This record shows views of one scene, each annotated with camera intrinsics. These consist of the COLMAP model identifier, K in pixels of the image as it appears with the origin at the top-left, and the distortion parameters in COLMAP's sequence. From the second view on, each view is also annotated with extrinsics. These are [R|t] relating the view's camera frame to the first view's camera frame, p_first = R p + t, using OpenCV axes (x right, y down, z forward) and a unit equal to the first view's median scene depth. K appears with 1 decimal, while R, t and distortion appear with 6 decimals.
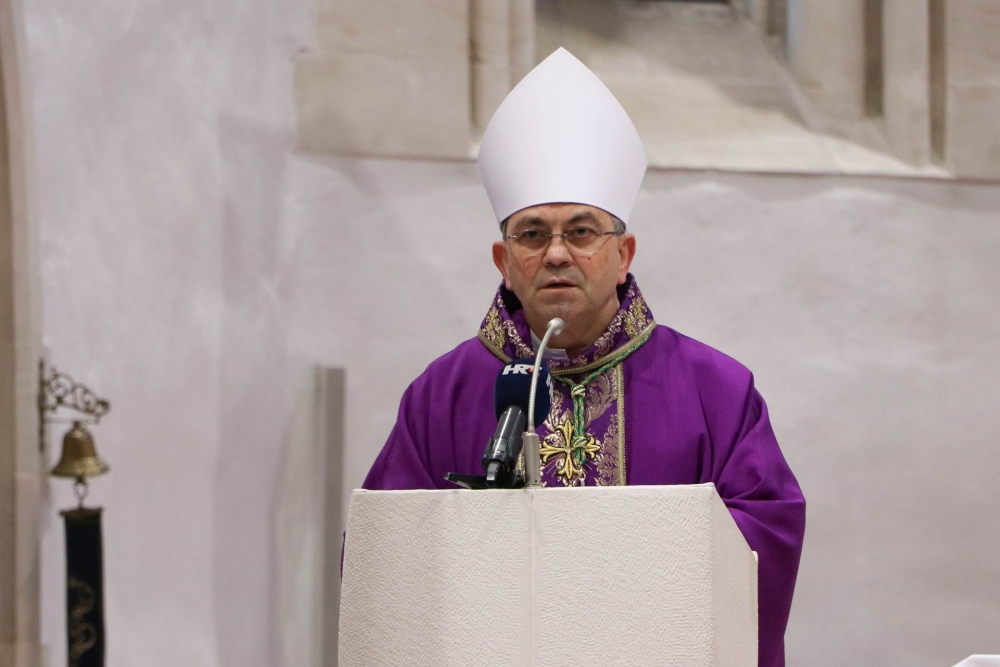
lens RADIAL K [[6884.5, 0, 500.0], [0, 6884.5, 333.5], [0, 0, 1]] dist [2.007605, 12.763447]
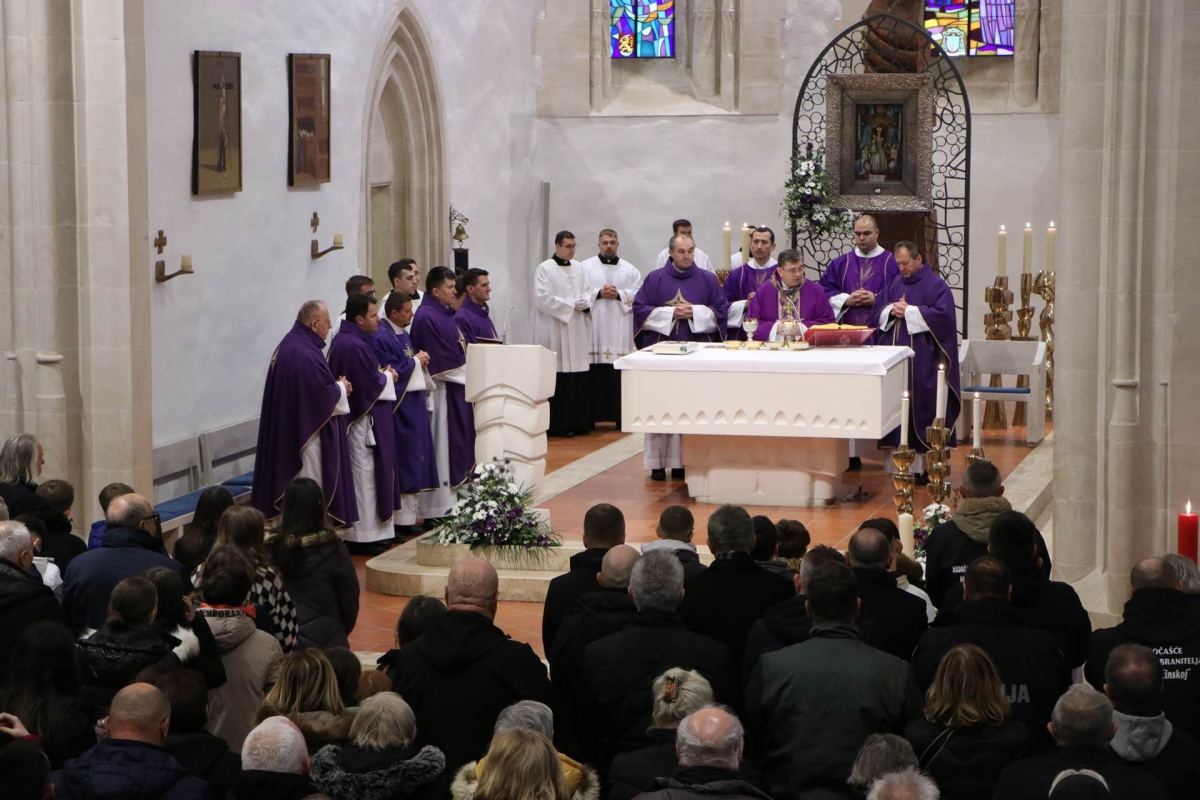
lens RADIAL K [[3090.4, 0, 600.0], [0, 3090.4, 400.0], [0, 0, 1]] dist [0.375053, 0.735545]
pose [[0.998459, 0.015985, -0.053150, 0.084909], [-0.007629, 0.988065, 0.153847, -0.123712], [0.054975, -0.153204, 0.986664, -0.522576]]
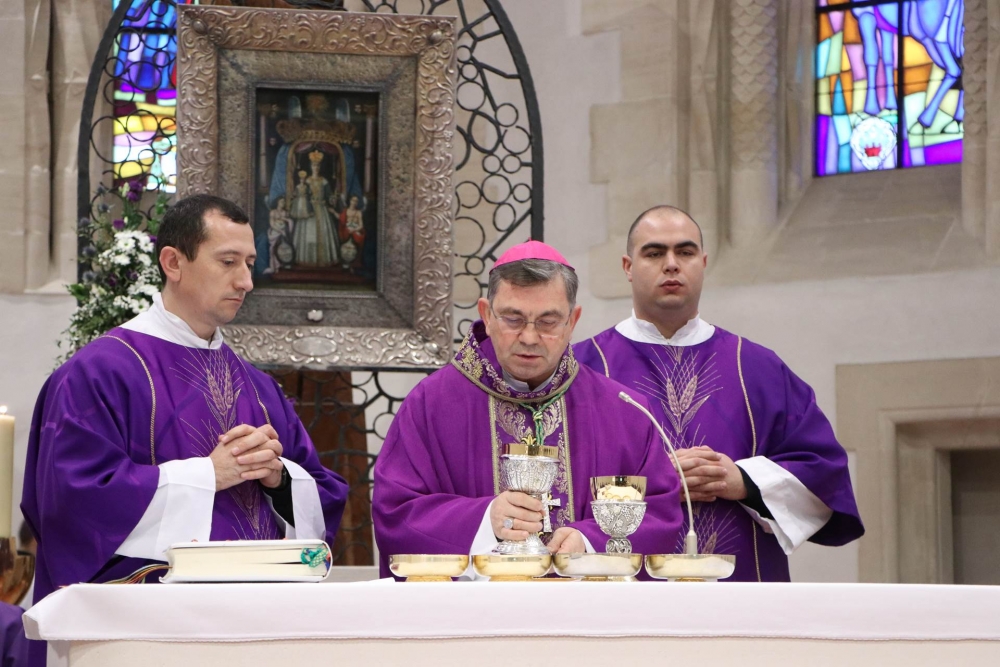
lens RADIAL K [[3379.8, 0, 520.5], [0, 3379.8, 335.6], [0, 0, 1]] dist [0.675348, 1.715475]
pose [[0.945489, 0.038644, 0.323352, -0.015419], [-0.027313, 0.998846, -0.039507, 0.015954], [-0.324506, 0.028522, 0.945454, 0.277857]]
